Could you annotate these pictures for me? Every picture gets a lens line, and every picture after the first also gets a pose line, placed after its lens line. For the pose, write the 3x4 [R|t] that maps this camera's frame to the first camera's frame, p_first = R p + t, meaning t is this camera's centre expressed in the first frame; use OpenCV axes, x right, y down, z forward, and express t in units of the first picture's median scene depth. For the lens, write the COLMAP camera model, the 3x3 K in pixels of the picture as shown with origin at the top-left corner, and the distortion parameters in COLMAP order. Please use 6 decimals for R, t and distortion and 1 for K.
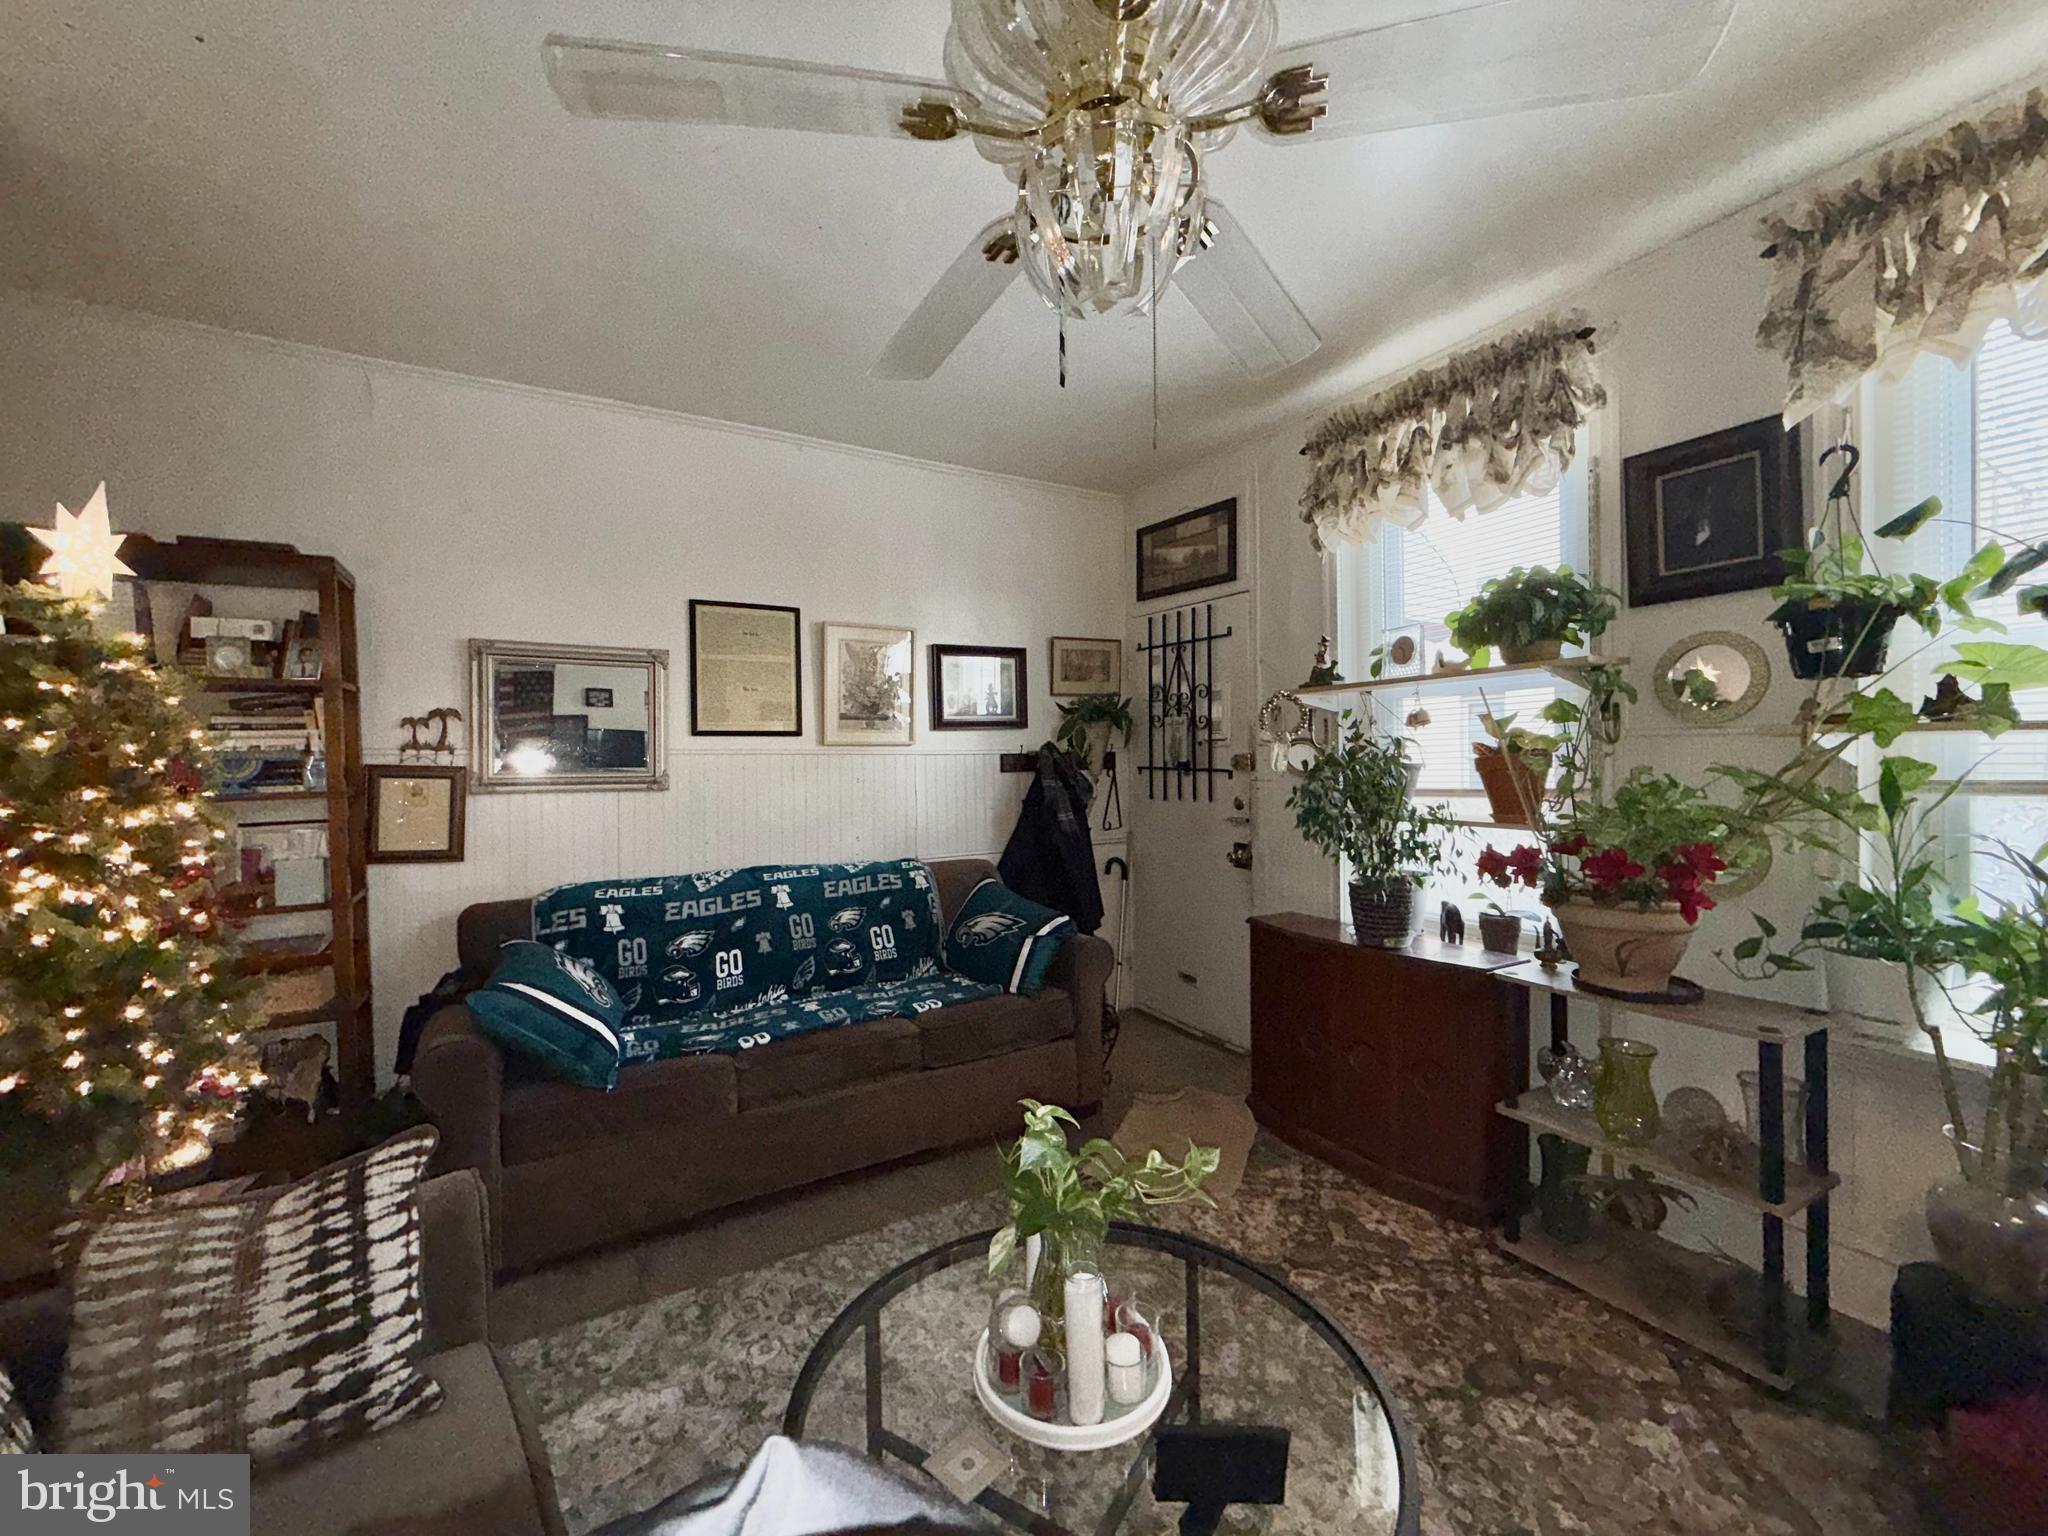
lens RADIAL K [[812.9, 0, 1015.7], [0, 812.9, 763.7], [0, 0, 1]] dist [-0.000467, -0.000024]
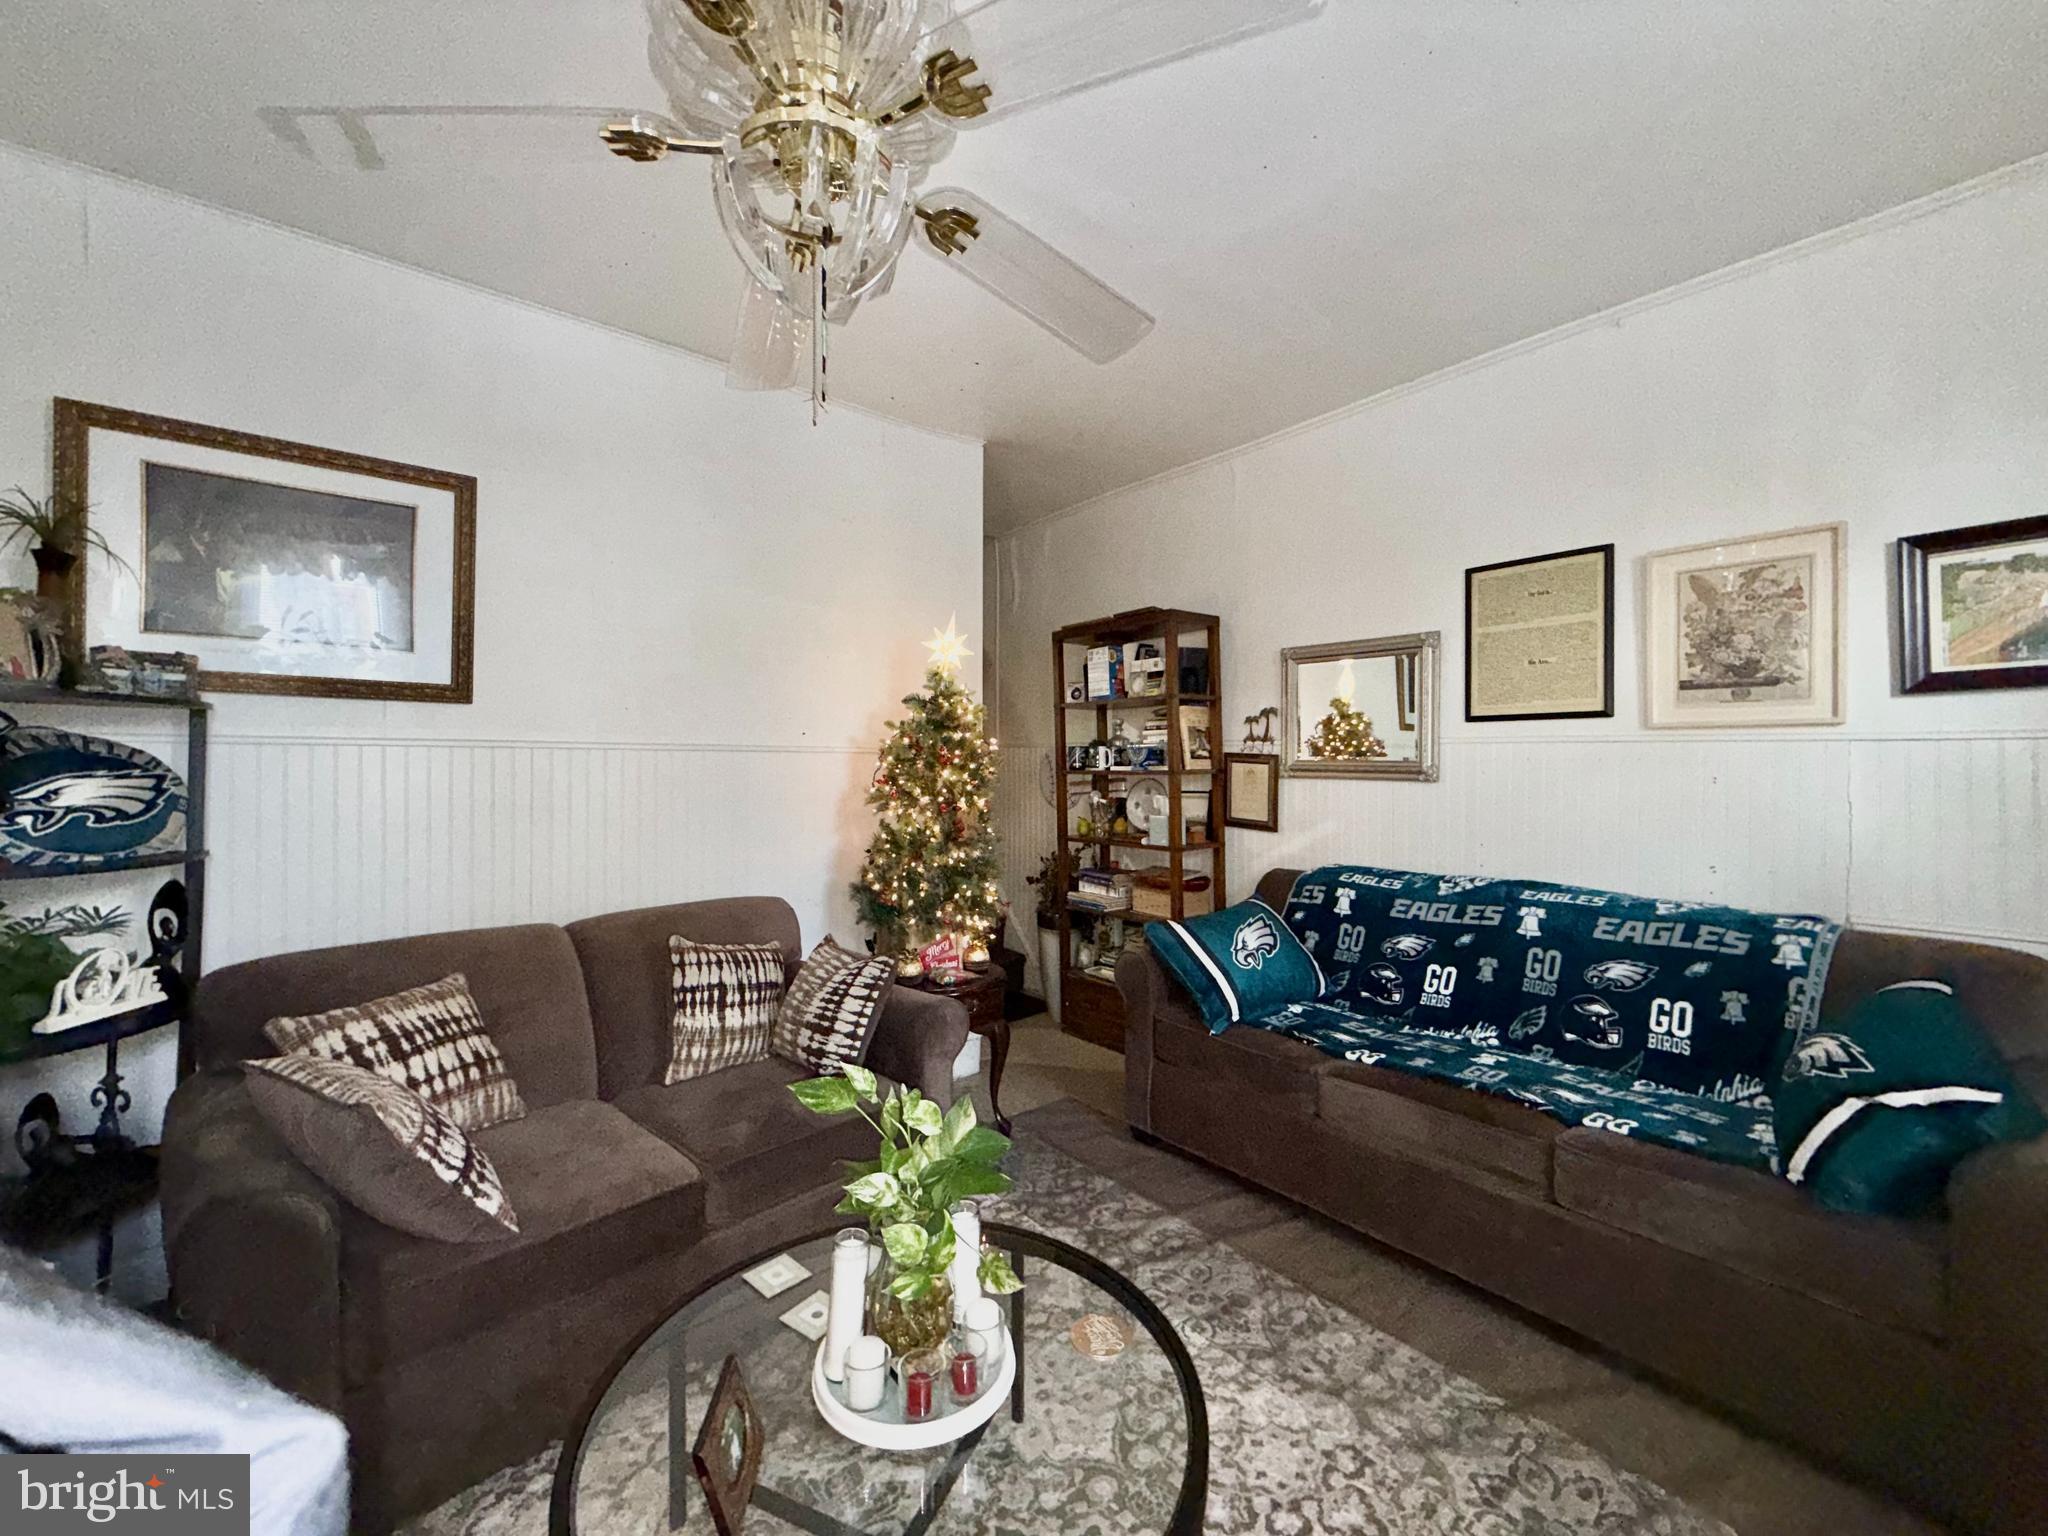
lens RADIAL K [[812.9, 0, 1014.8], [0, 812.9, 757.7], [0, 0, 1]] dist [-0.000467, -0.000024]
pose [[0.149138, 0.010804, -0.988757, 0.460407], [-0.004007, 0.999939, 0.010322, -0.002899], [0.988808, 0.002423, 0.149172, 0.420654]]
